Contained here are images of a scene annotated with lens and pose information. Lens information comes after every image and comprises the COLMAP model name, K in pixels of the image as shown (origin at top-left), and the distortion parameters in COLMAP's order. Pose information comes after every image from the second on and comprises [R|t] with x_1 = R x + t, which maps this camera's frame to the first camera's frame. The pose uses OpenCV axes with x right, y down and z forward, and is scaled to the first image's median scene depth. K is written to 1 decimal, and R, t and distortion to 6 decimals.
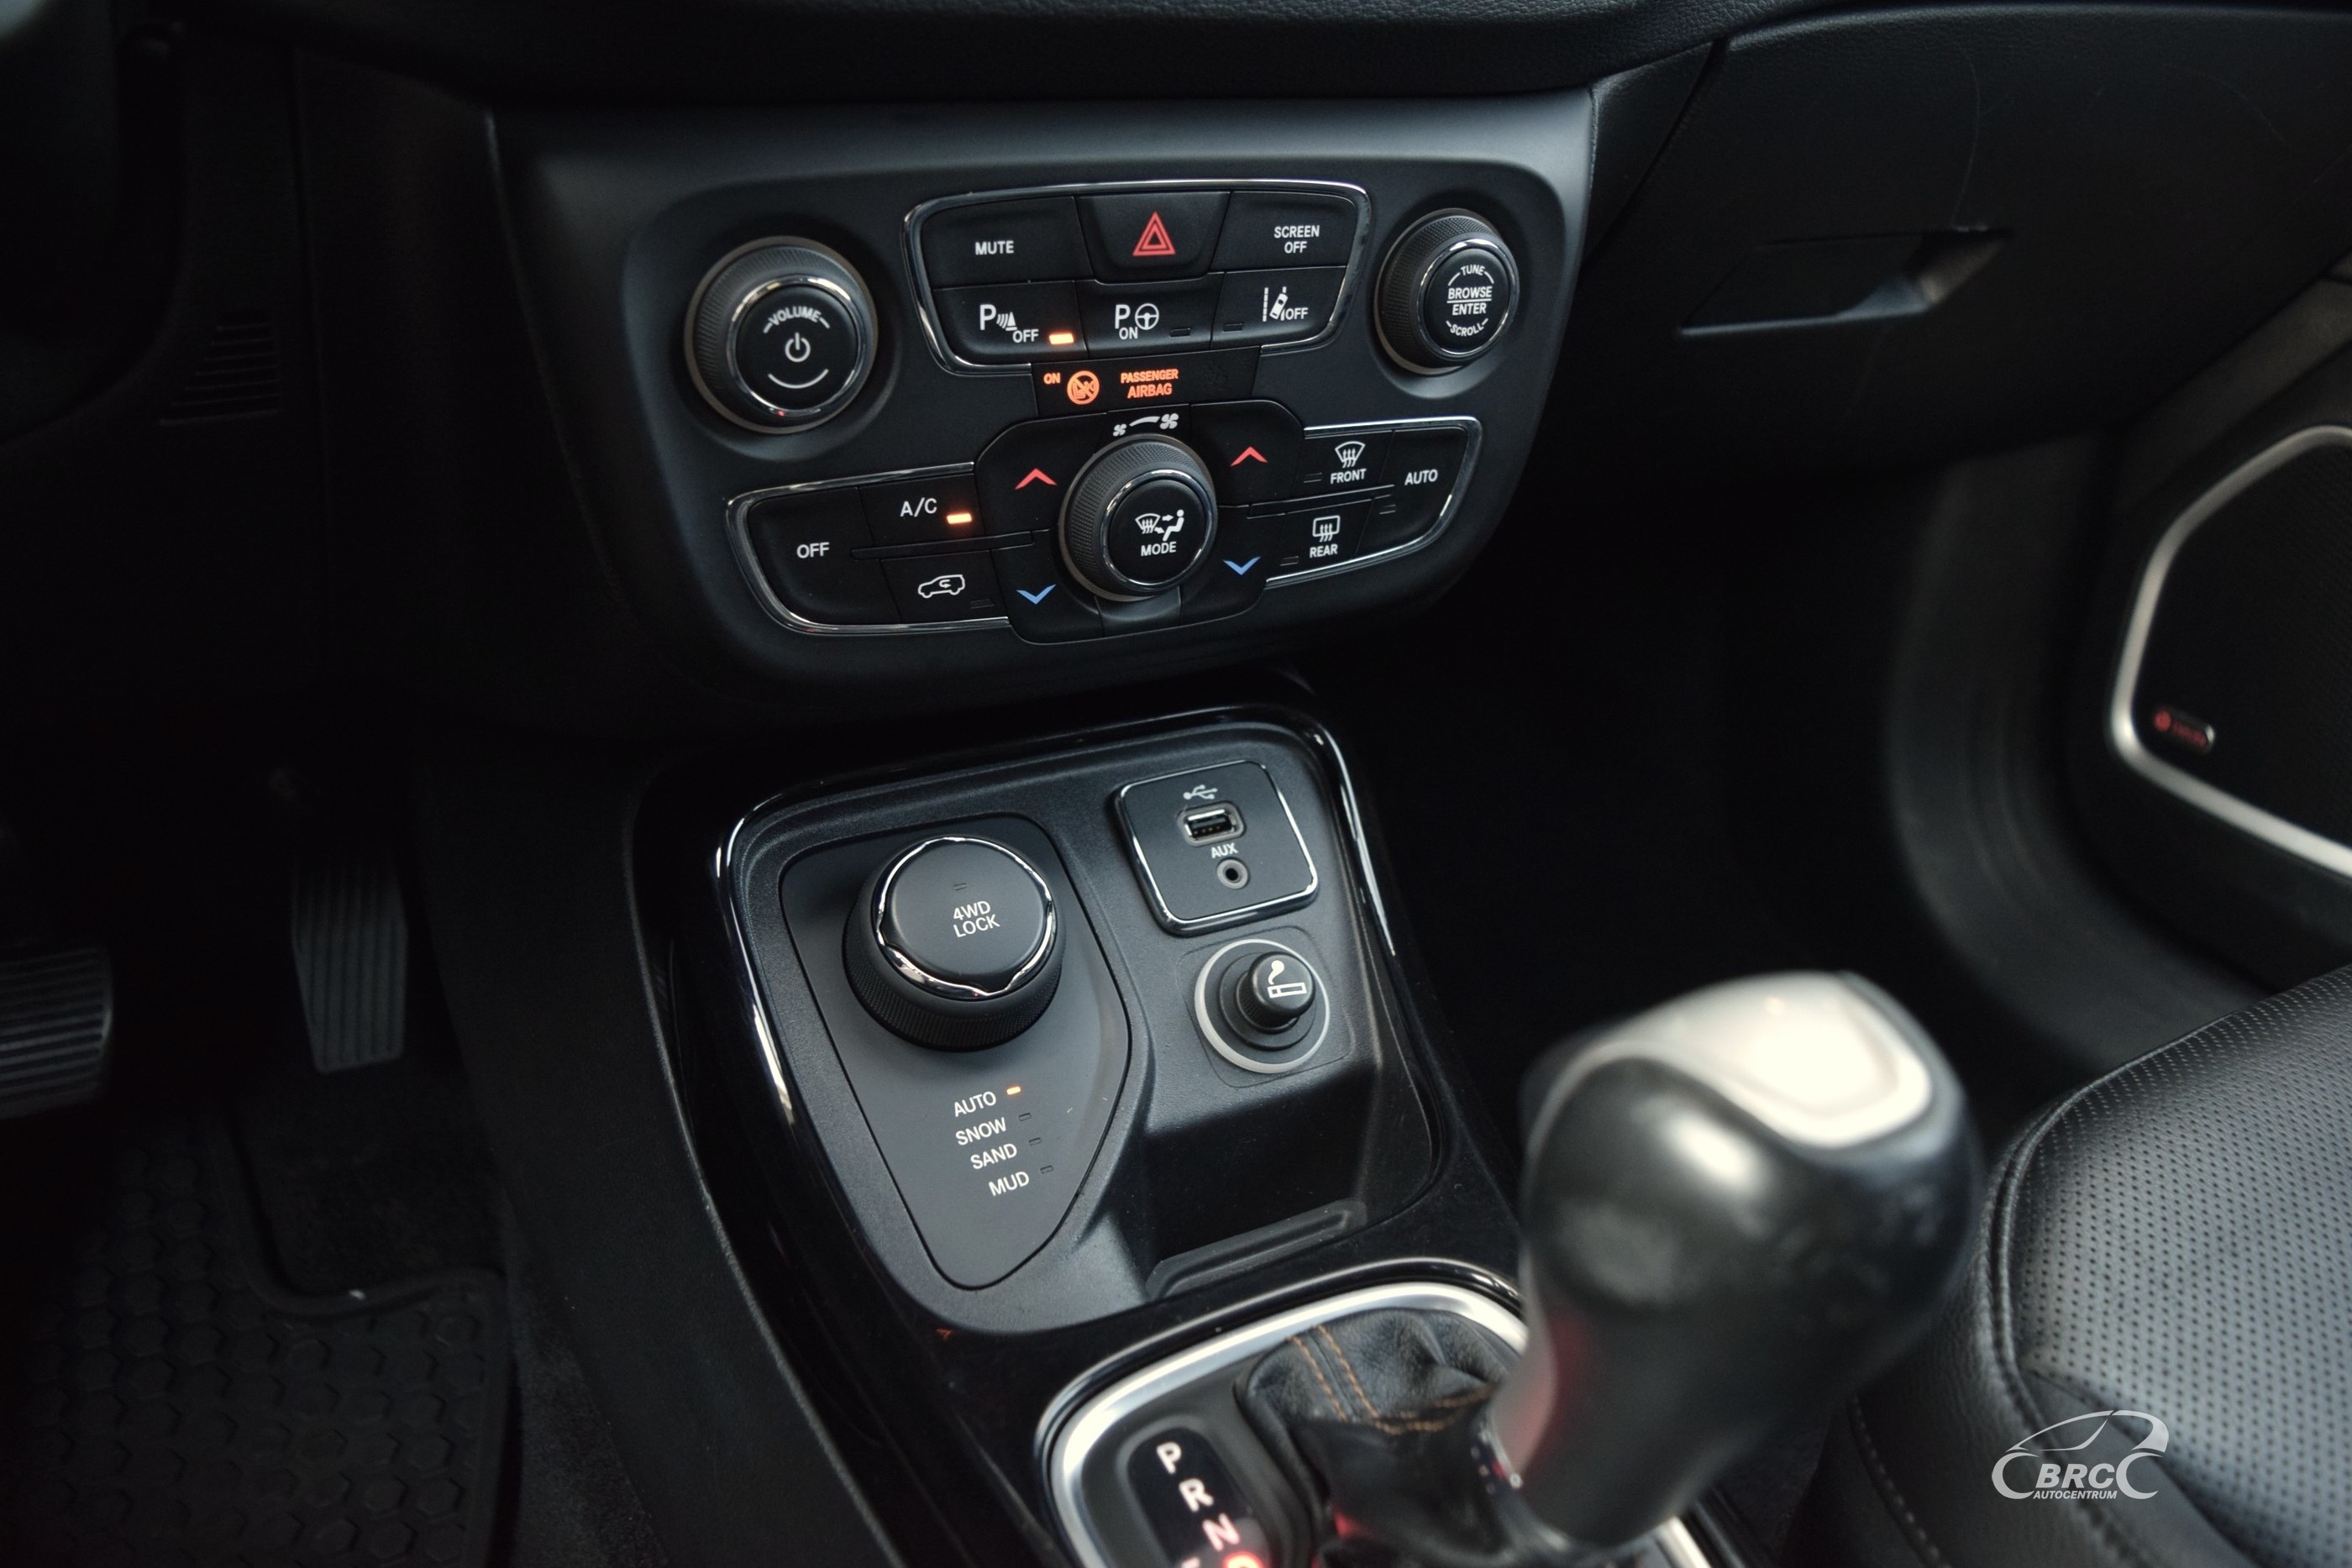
lens RADIAL K [[1809.7, 0, 1174.6], [0, 1809.7, 783.3], [0, 0, 1]] dist [-0.102931, 0.023268]
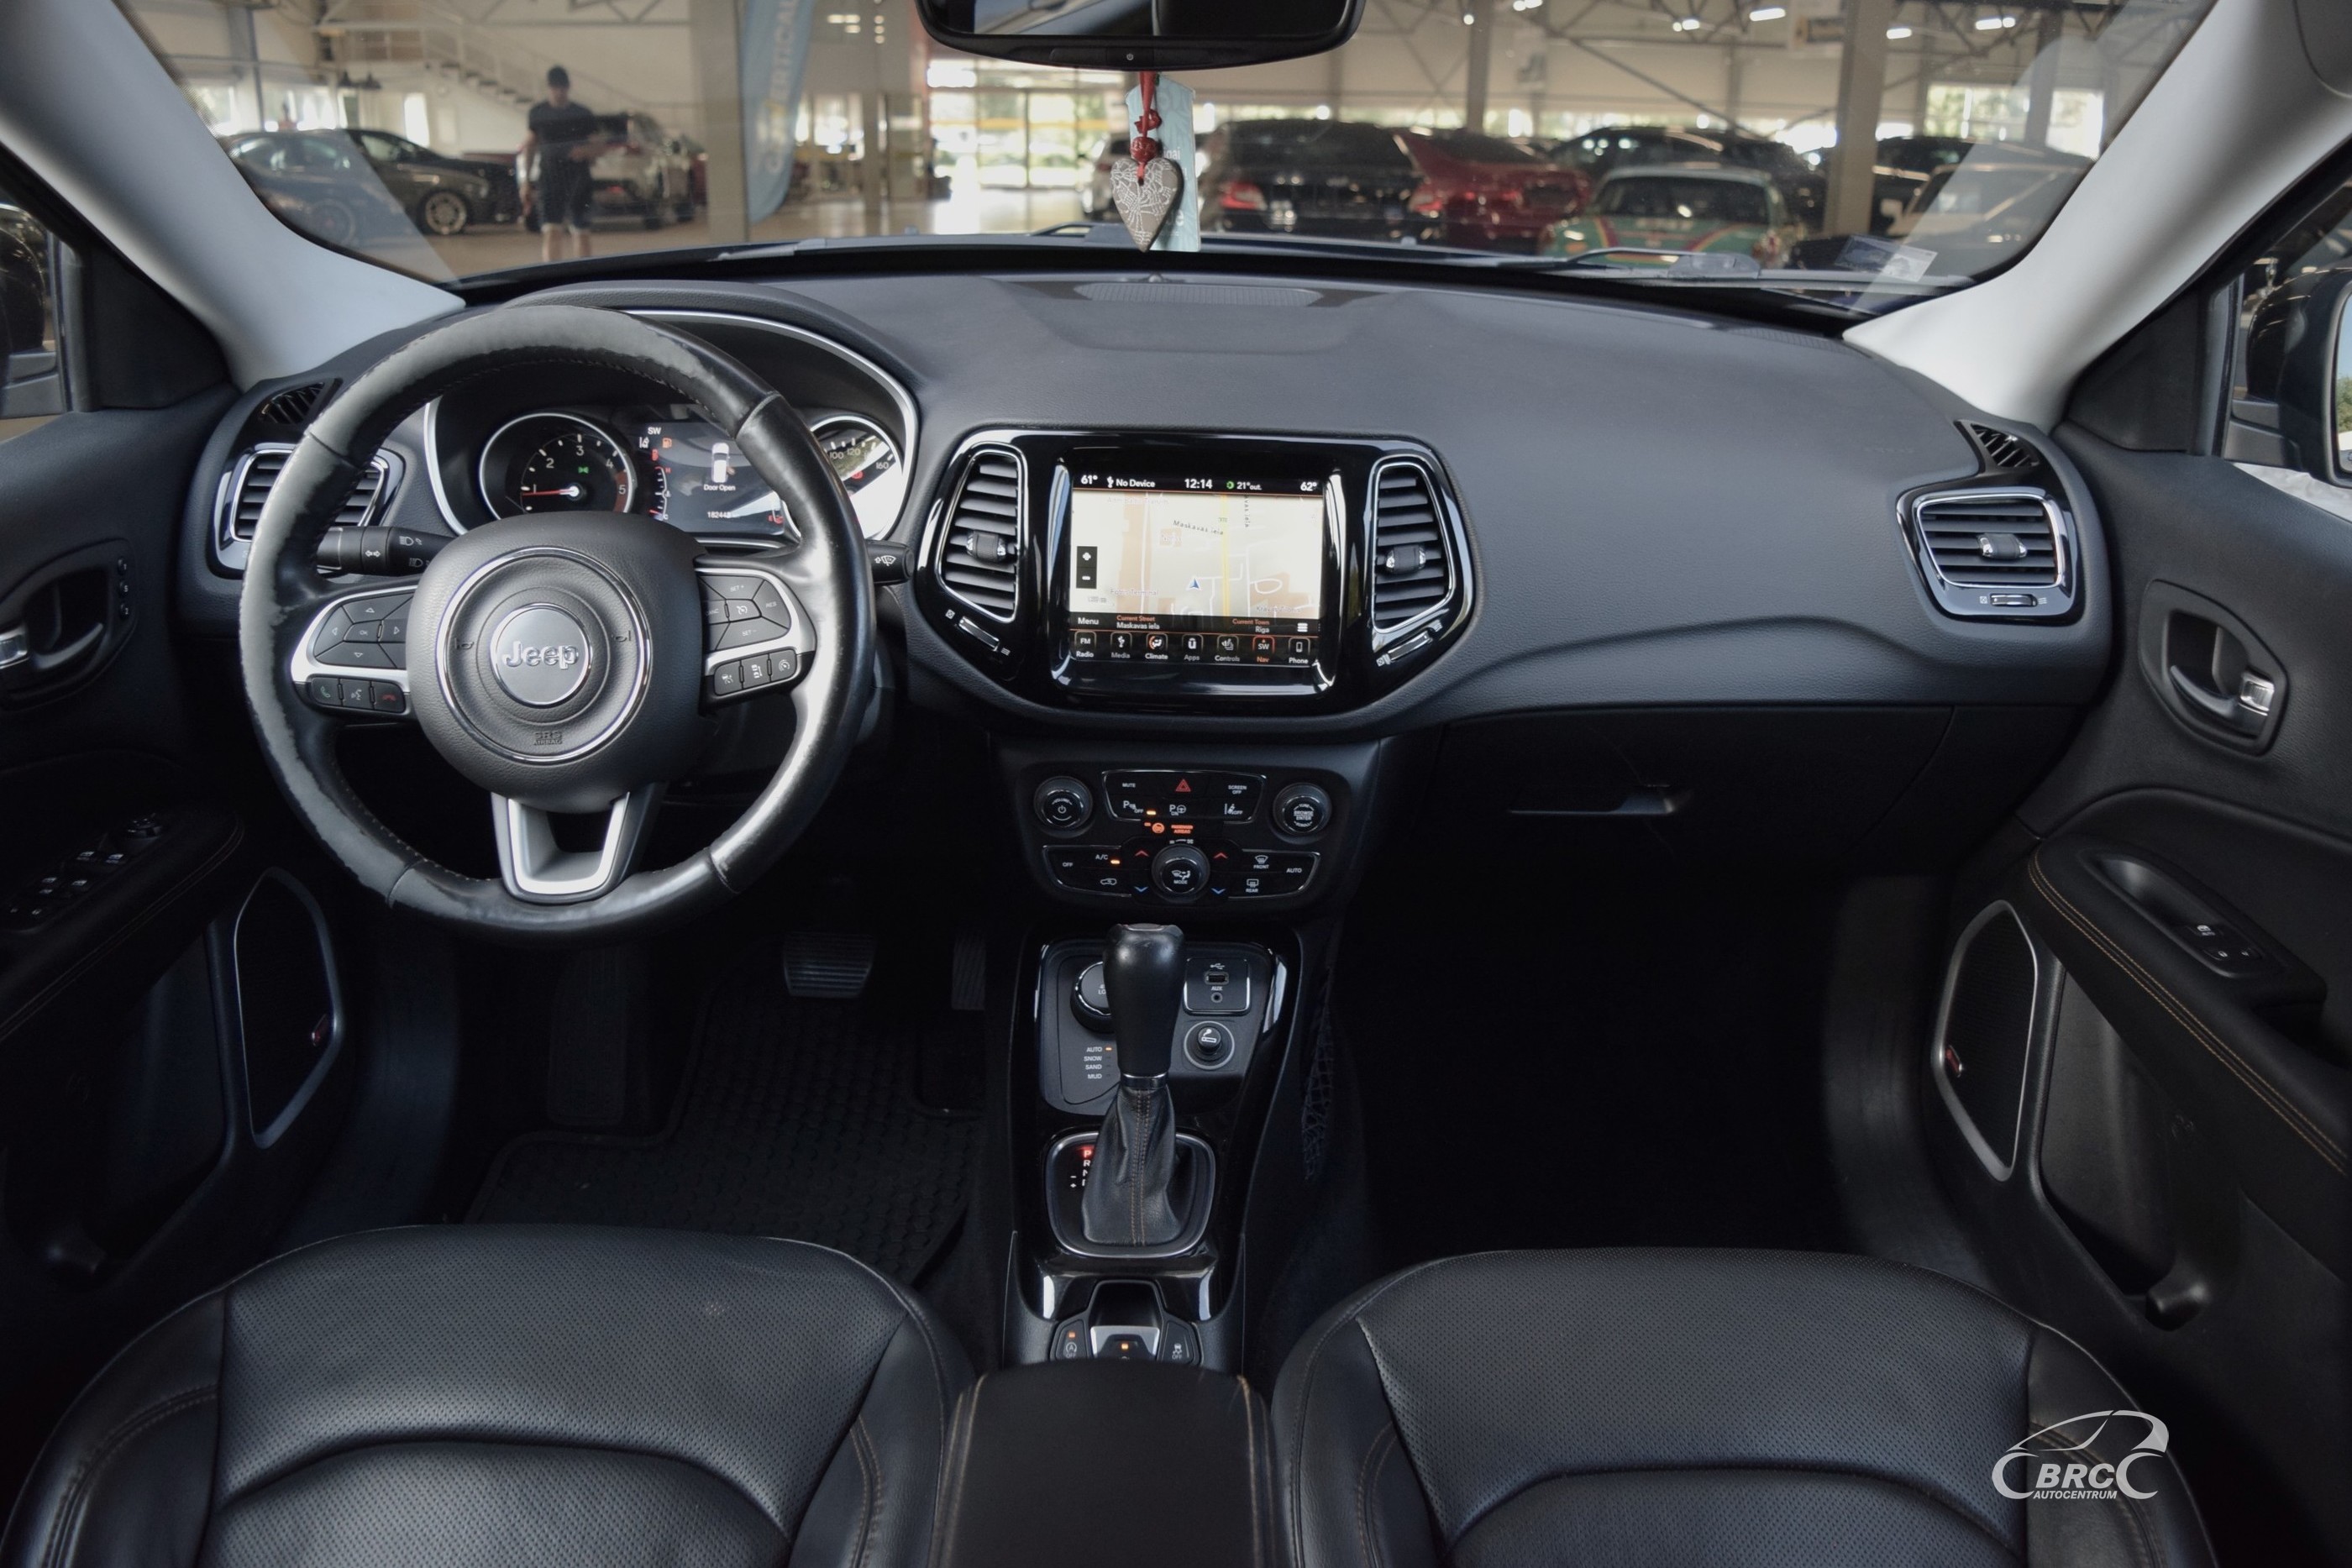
lens RADIAL K [[1809.7, 0, 1178.9], [0, 1809.7, 780.3], [0, 0, 1]] dist [-0.102931, 0.023268]
pose [[0.885961, 0.170200, -0.431400, 1.268590], [-0.198150, 0.979961, -0.020315, -0.235251], [0.419298, 0.103480, 0.901932, -1.750396]]
